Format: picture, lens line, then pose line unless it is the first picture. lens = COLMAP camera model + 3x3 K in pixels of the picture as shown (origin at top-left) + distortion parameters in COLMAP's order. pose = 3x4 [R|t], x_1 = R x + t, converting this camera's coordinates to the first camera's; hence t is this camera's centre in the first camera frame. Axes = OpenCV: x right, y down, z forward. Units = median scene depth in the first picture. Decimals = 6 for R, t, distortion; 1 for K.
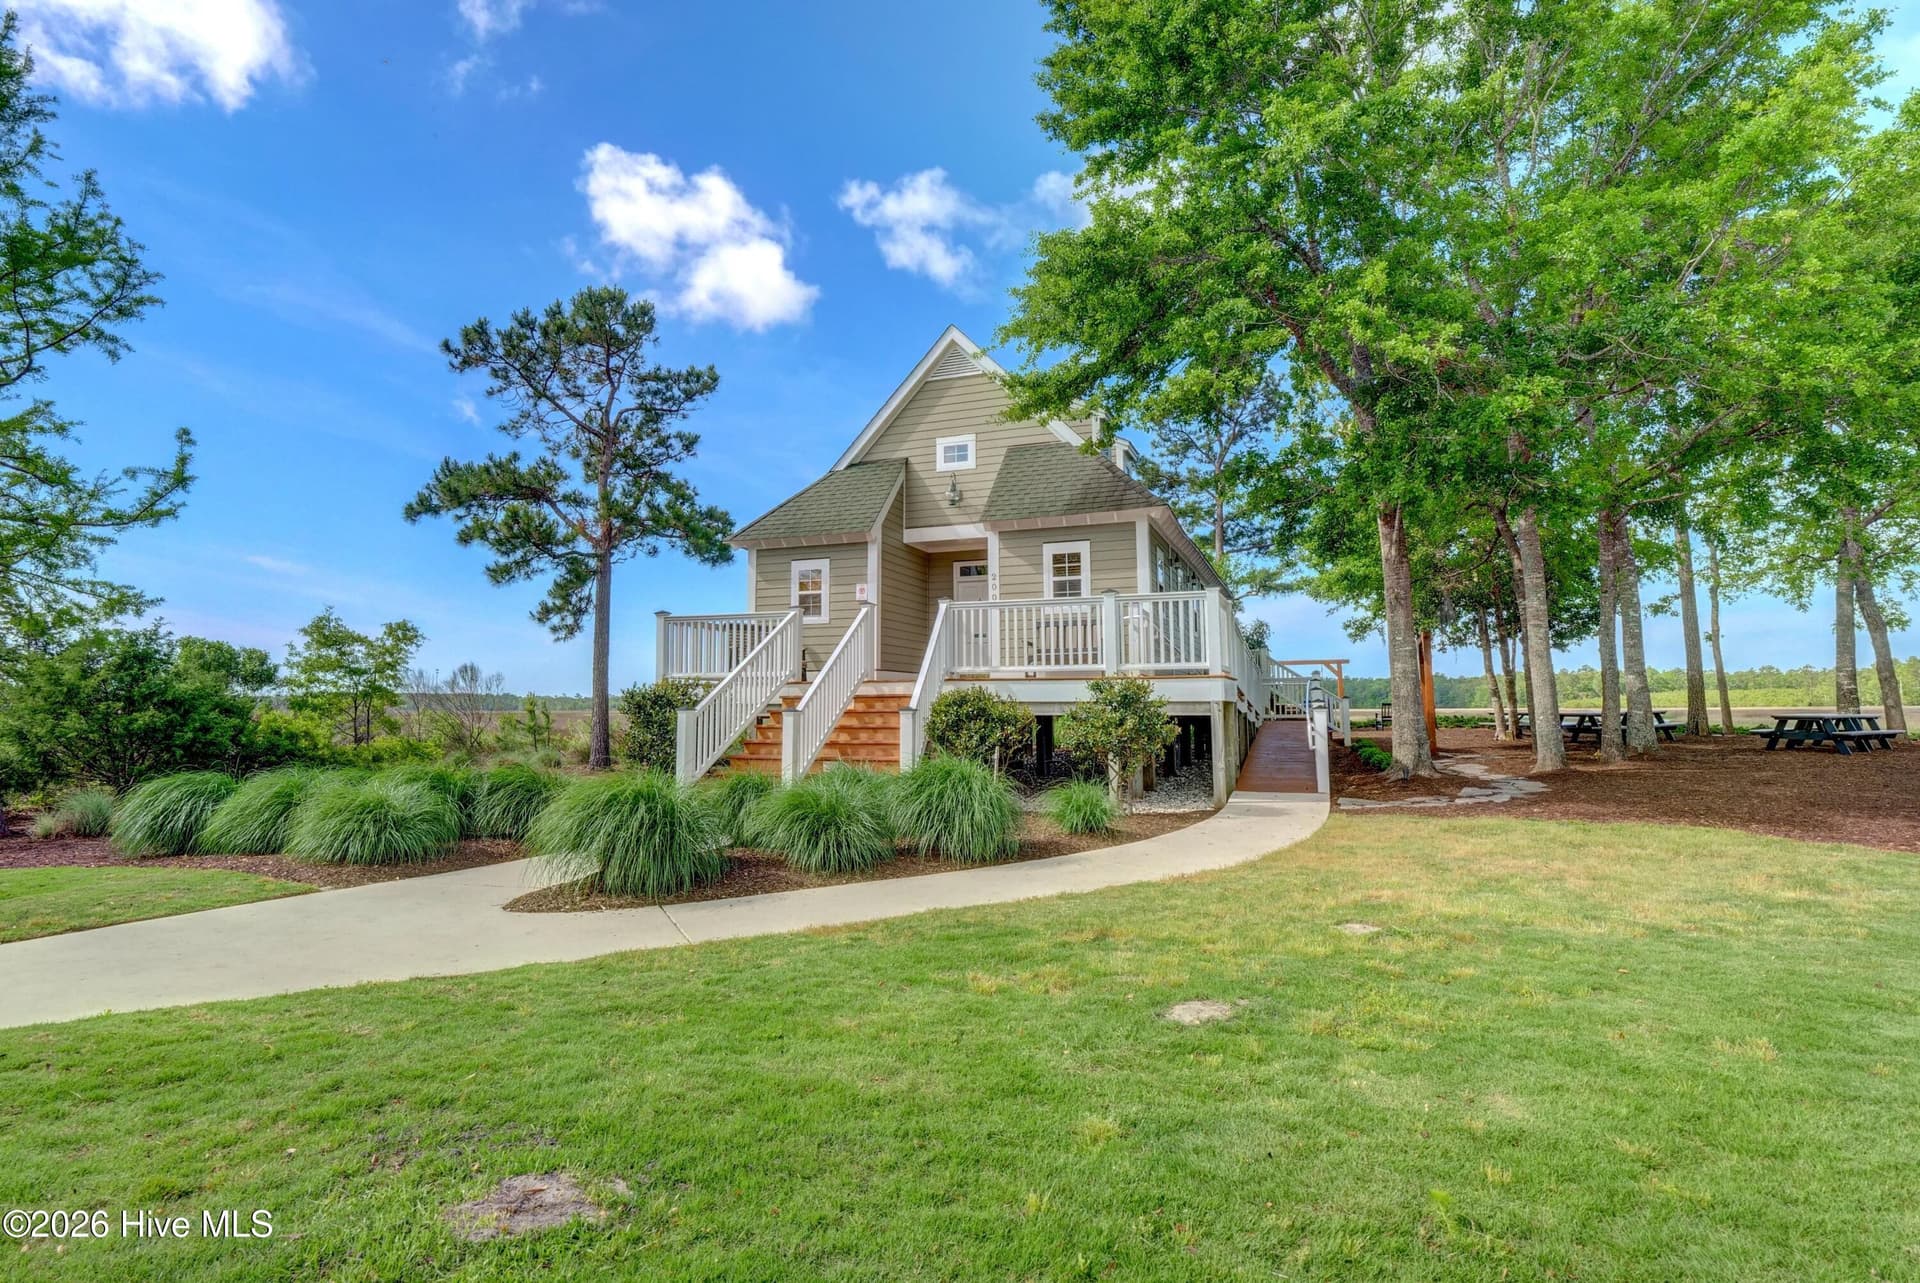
lens RADIAL K [[866.4, 0, 960.0], [0, 866.4, 641.5], [0, 0, 1]] dist [-0.001714, -0.000247]
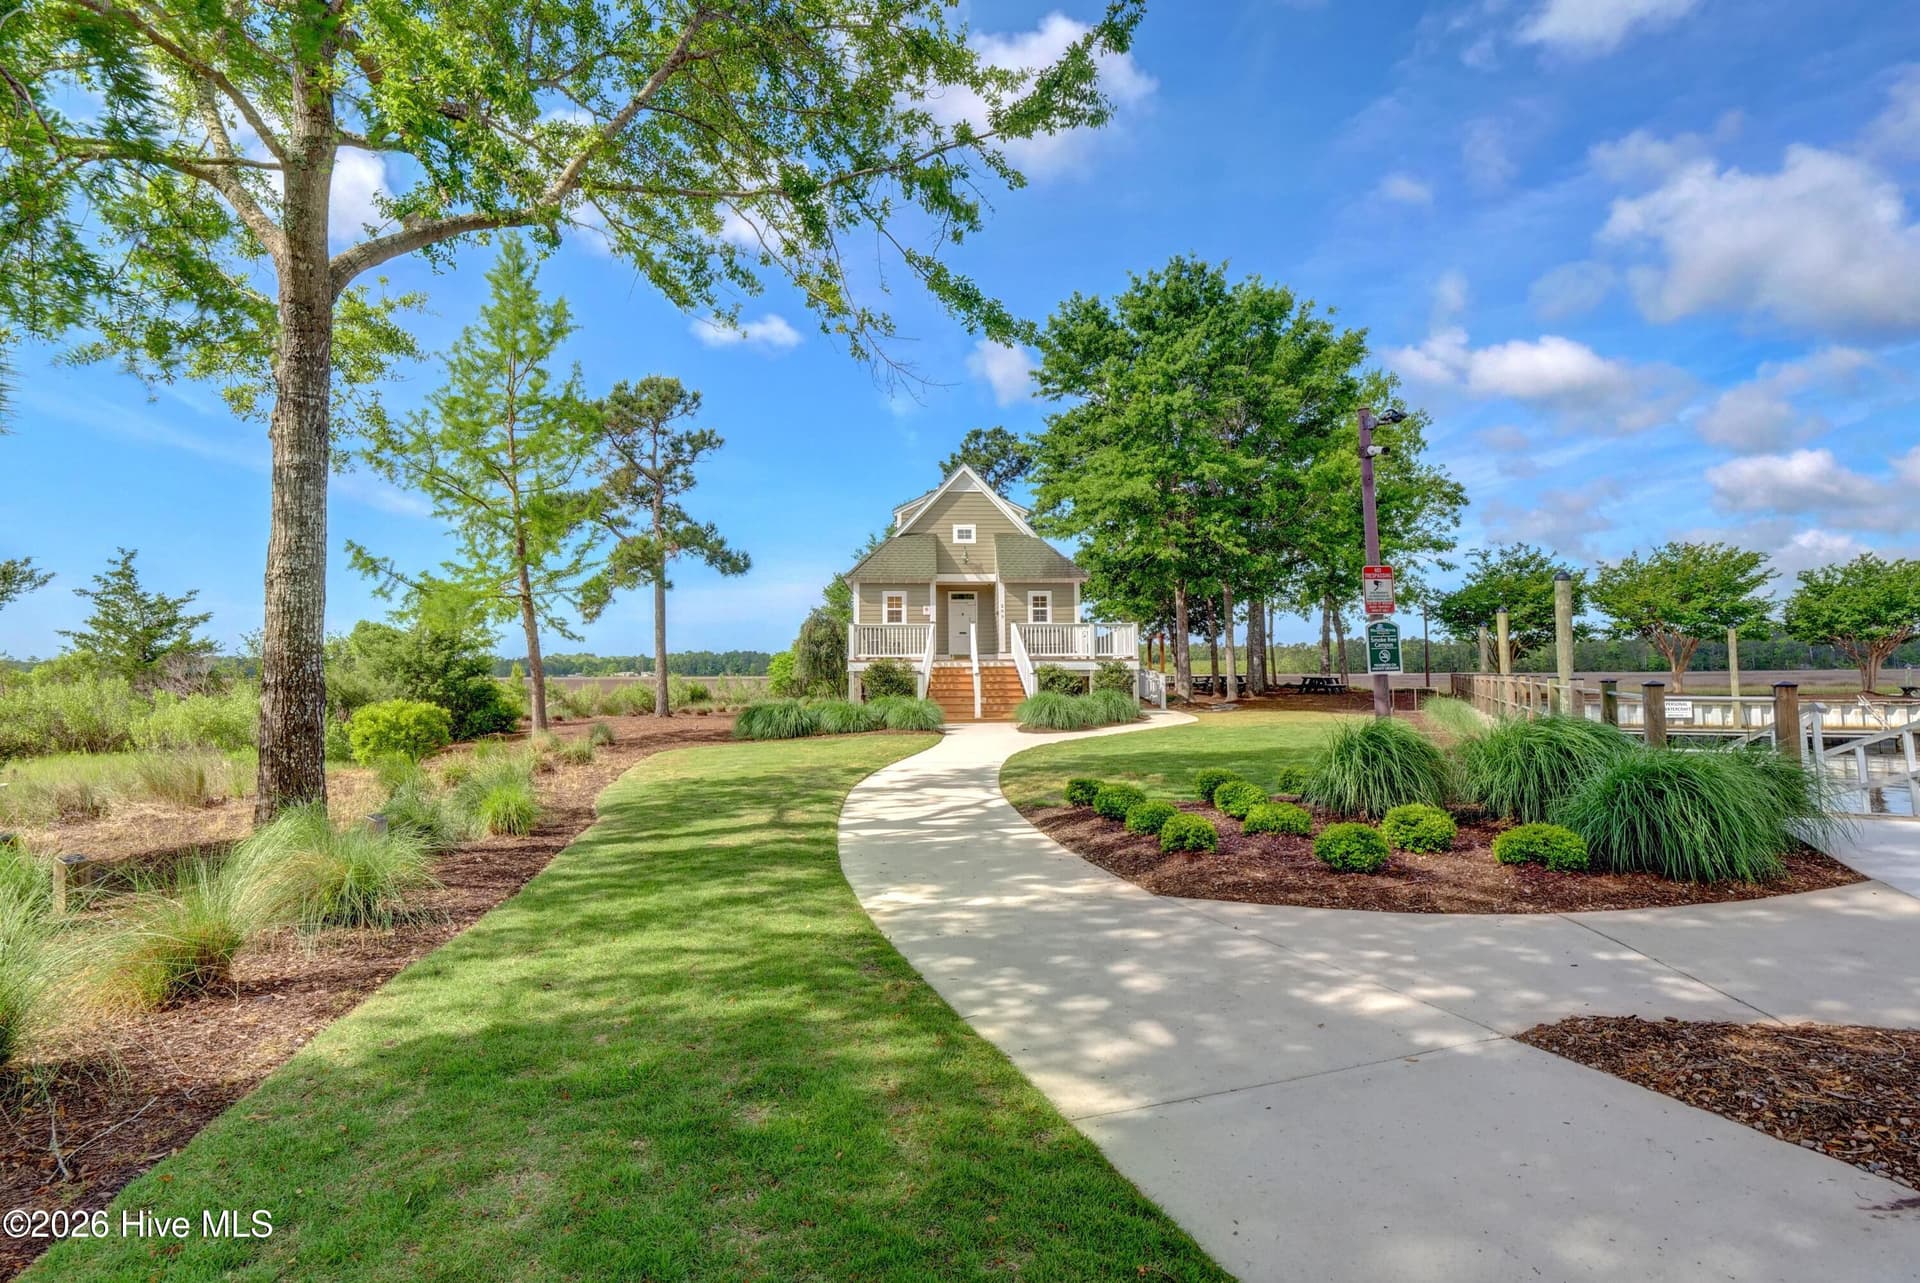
lens RADIAL K [[733.5, 0, 960.0], [0, 733.5, 641.5], [0, 0, 1]] dist [-0.005924, 0.000046]
pose [[0.939957, 0.015125, 0.340958, -0.565518], [-0.025072, 0.999378, 0.024786, -0.031646], [-0.340371, -0.031846, 0.939752, -0.476042]]
